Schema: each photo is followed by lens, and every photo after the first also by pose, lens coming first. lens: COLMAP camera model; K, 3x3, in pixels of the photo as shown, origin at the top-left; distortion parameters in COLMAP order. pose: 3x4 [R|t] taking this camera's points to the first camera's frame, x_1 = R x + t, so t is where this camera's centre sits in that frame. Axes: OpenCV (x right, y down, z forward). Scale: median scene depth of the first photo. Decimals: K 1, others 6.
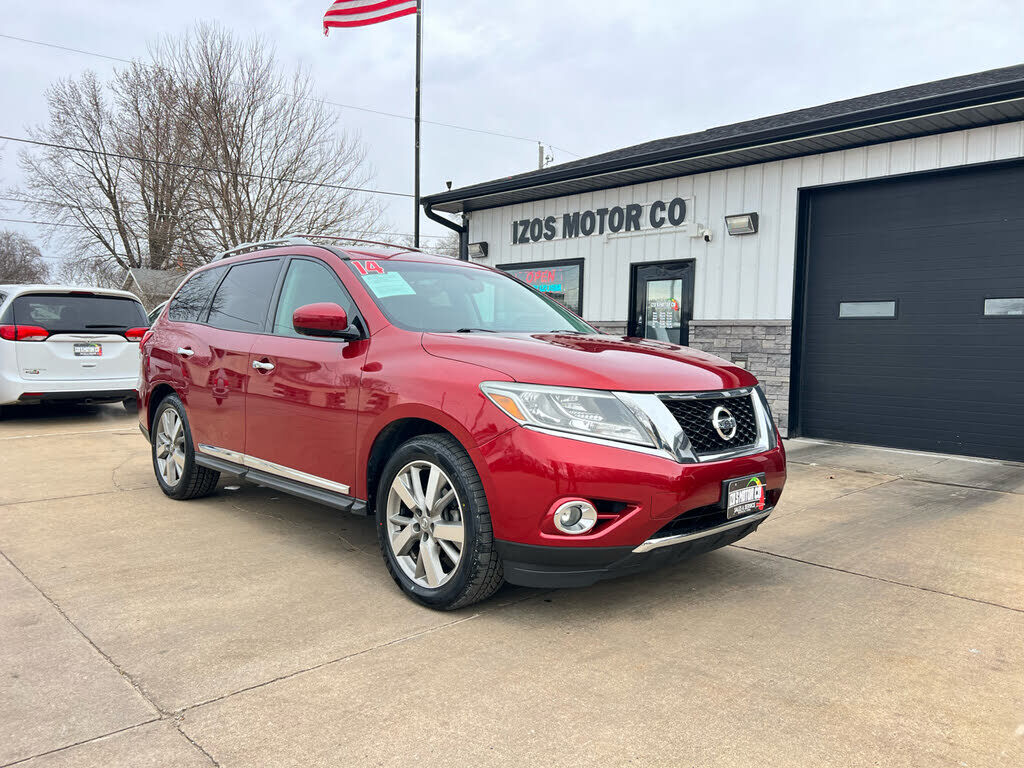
lens RADIAL K [[768.4, 0, 512.0], [0, 768.4, 384.0], [0, 0, 1]] dist [0.048288, -0.054200]
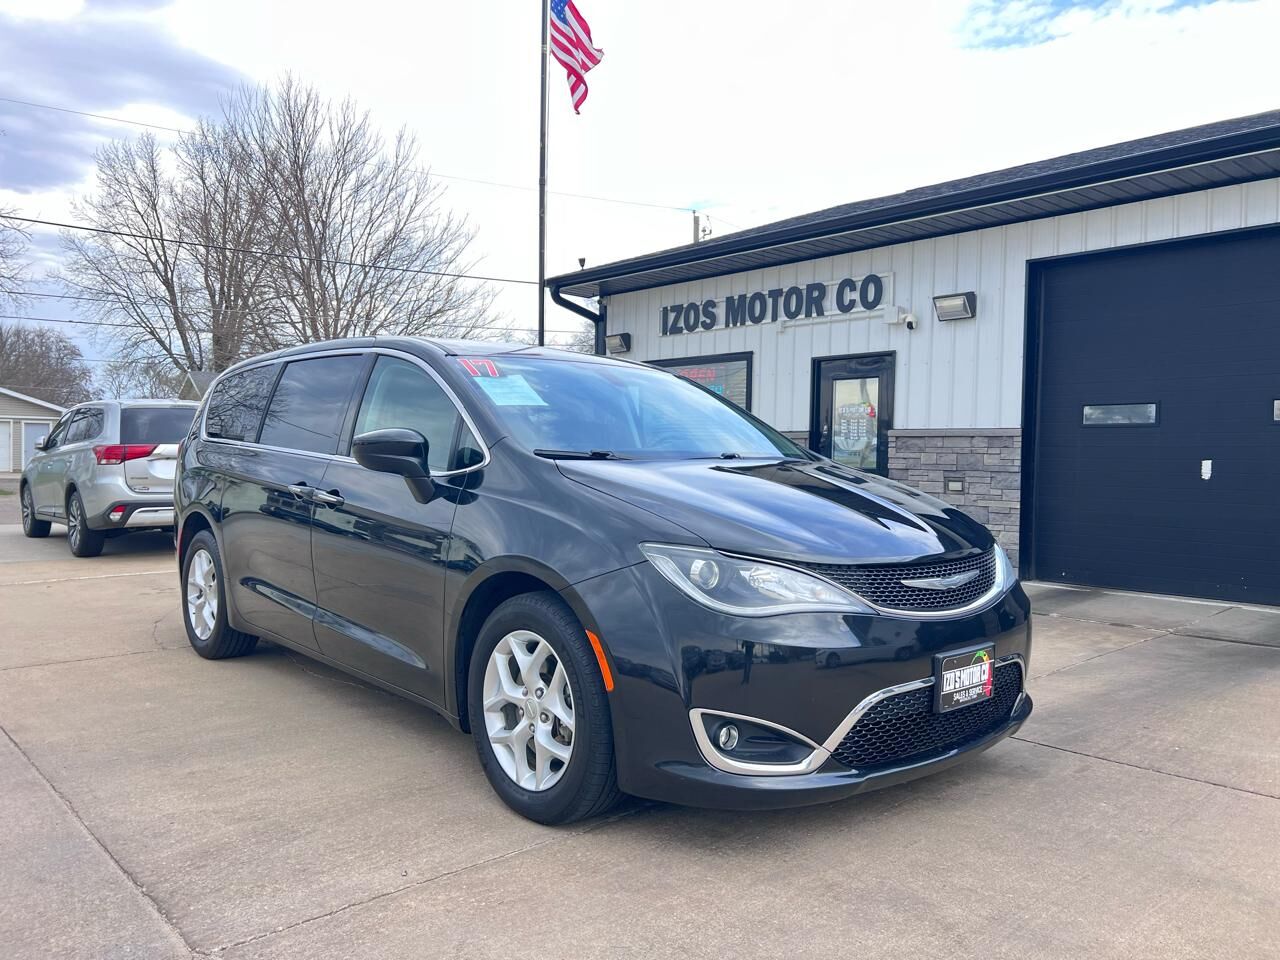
lens RADIAL K [[964.1, 0, 637.6], [0, 964.1, 481.3], [0, 0, 1]] dist [0.040284, -0.048497]
pose [[0.999681, -0.003830, -0.024958, -0.000025], [0.003012, 0.999460, -0.032713, 0.000728], [0.025070, 0.032628, 0.999153, 0.014618]]
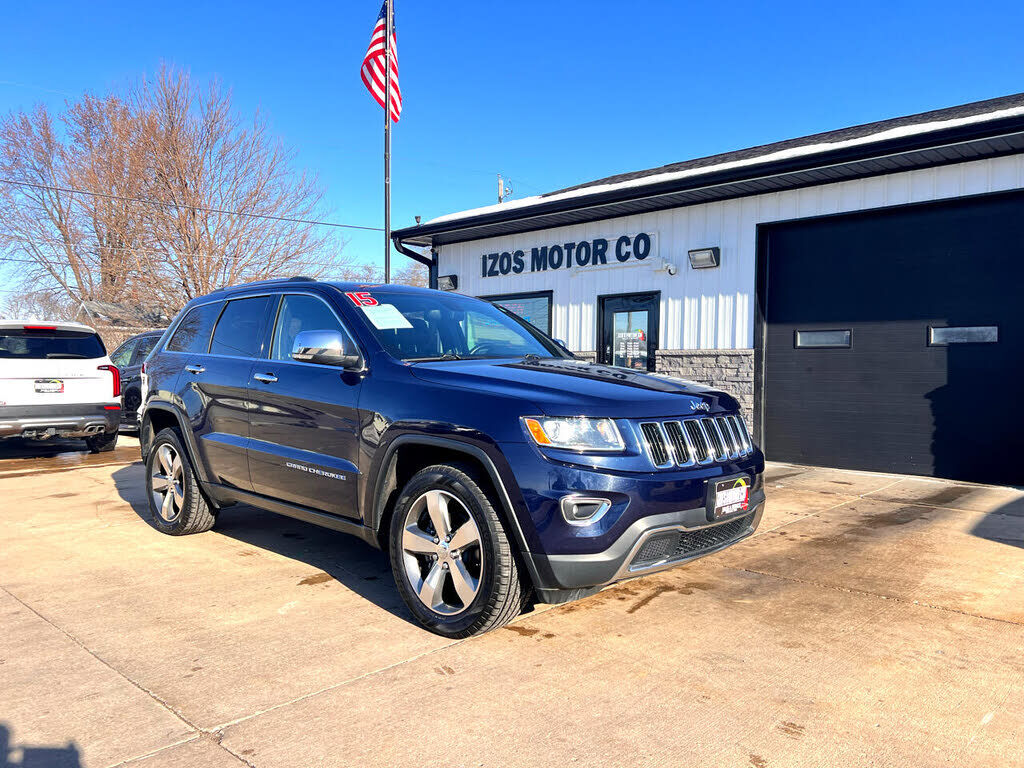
lens RADIAL K [[768.4, 0, 512.0], [0, 768.4, 384.0], [0, 0, 1]] dist [0.048288, -0.054200]
pose [[0.998466, -0.011795, 0.054104, -0.018380], [0.013830, 0.999205, -0.037397, -0.000576], [-0.053620, 0.038088, 0.997835, -0.021450]]
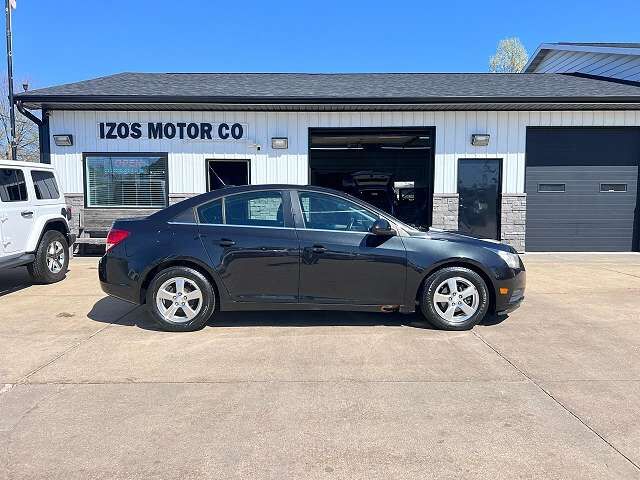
lens RADIAL K [[473.1, 0, 331.1], [0, 473.1, 240.2], [0, 0, 1]] dist [0.044487, -0.091430]
pose [[0.671530, -0.074560, 0.737217, -0.418069], [0.054329, 0.997201, 0.051366, -0.019661], [-0.738983, 0.005559, 0.673701, 0.113555]]
